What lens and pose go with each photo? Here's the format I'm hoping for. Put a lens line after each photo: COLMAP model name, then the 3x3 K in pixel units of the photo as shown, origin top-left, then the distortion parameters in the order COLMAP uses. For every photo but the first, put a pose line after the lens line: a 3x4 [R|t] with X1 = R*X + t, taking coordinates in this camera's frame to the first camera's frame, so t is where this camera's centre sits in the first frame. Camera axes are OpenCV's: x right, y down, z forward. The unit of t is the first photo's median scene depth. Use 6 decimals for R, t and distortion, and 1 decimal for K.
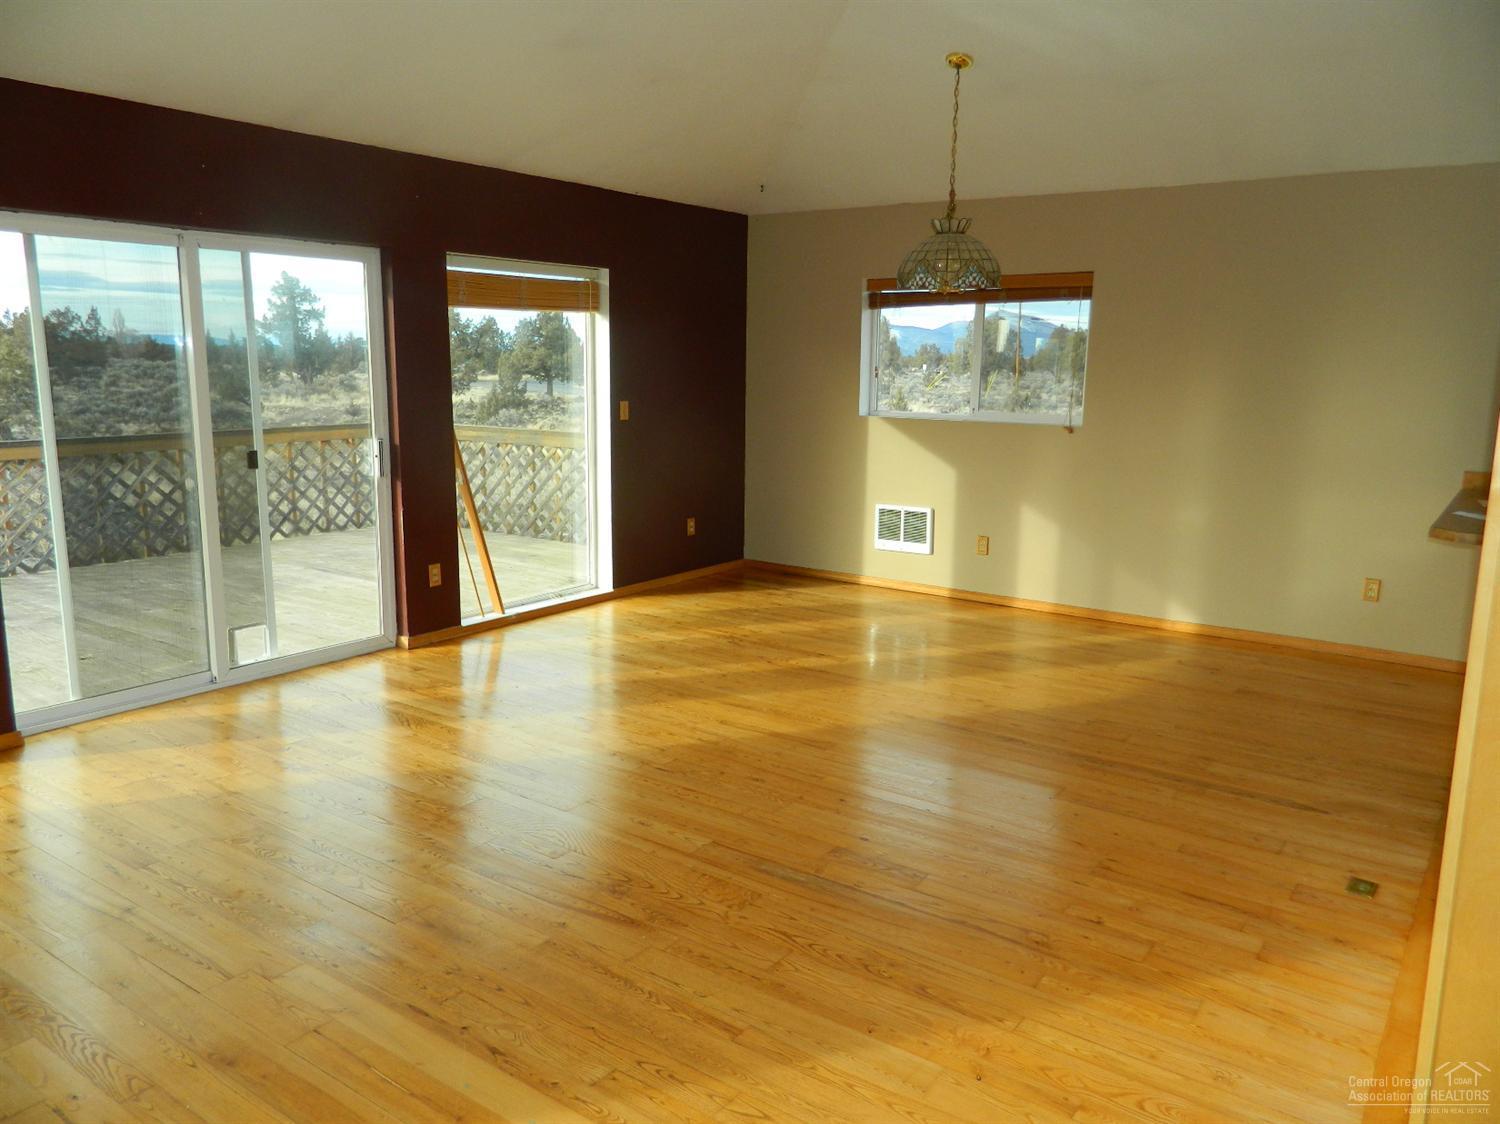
lens RADIAL K [[1117.4, 0, 748.4], [0, 1117.4, 561.6], [0, 0, 1]] dist [0.013695, -0.001981]
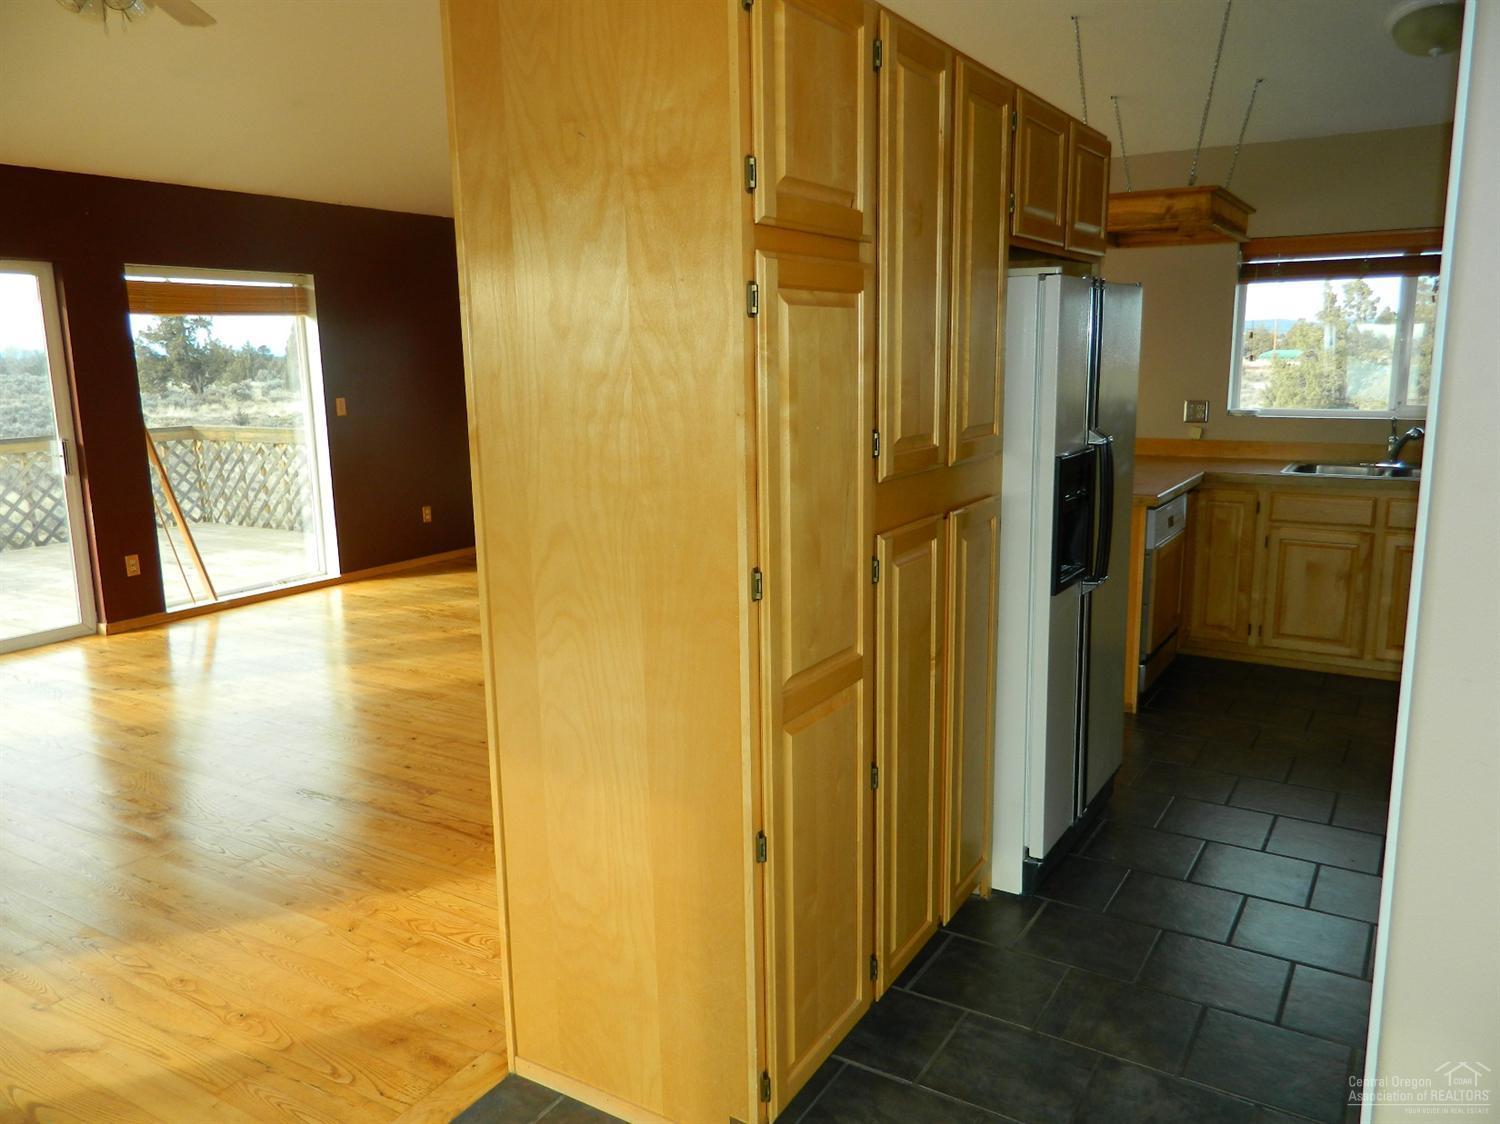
lens RADIAL K [[1117.4, 0, 751.4], [0, 1117.4, 561.6], [0, 0, 1]] dist [0.013695, -0.001981]
pose [[0.997140, -0.041436, 0.063201, 0.217631], [0.041175, 0.999137, 0.005424, 0.024358], [-0.063372, -0.002806, 0.997986, -0.097646]]
